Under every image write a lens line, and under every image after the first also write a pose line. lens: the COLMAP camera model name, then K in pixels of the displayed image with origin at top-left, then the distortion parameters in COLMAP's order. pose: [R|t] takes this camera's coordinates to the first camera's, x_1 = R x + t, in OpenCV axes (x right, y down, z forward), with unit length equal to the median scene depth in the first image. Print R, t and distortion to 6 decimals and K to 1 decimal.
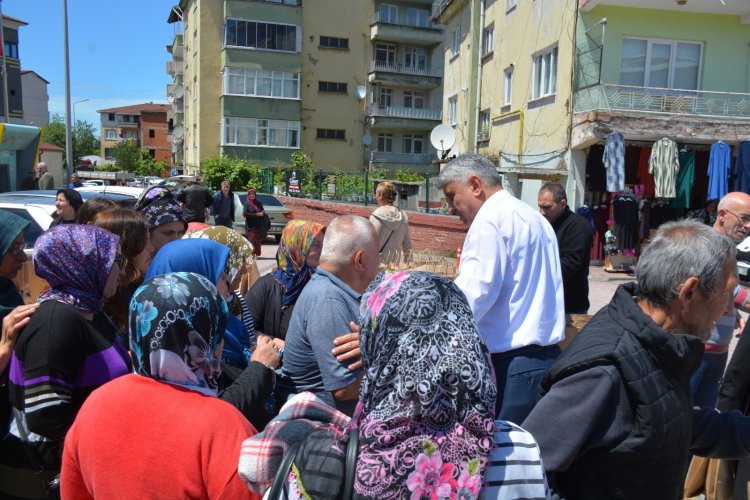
lens RADIAL K [[629.4, 0, 386.0], [0, 629.4, 249.2], [0, 0, 1]] dist [-0.125677, 0.140903]
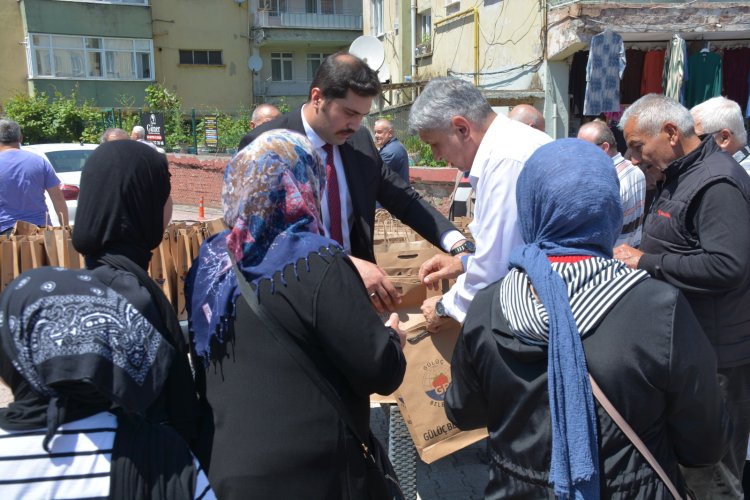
lens RADIAL K [[907.4, 0, 385.5], [0, 907.4, 253.0], [0, 0, 1]] dist [0.021497, 0.446262]
pose [[0.992656, -0.068448, 0.099741, -0.004591], [0.064874, 0.997145, 0.038650, 0.005200], [-0.102101, -0.031895, 0.994263, -0.020310]]
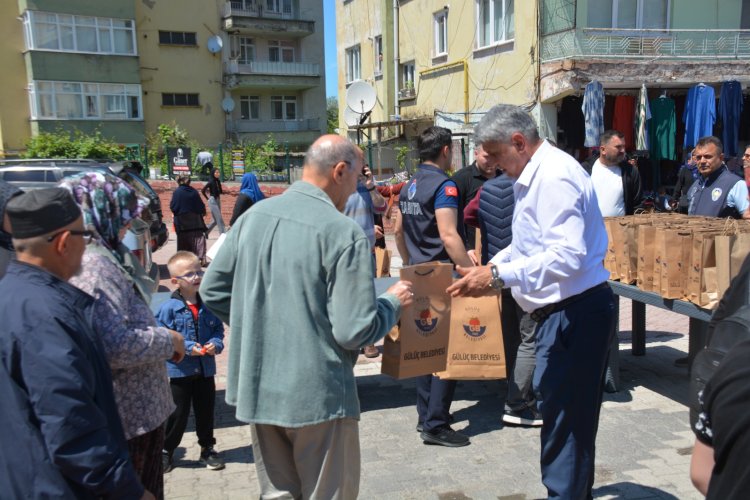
lens RADIAL K [[799.9, 0, 385.2], [0, 799.9, 254.7], [0, 0, 1]] dist [-0.027755, 0.295091]
pose [[0.974709, -0.087437, 0.205661, -0.117462], [0.083502, 0.996121, 0.027752, 0.004927], [-0.207290, -0.009877, 0.978230, -0.058411]]
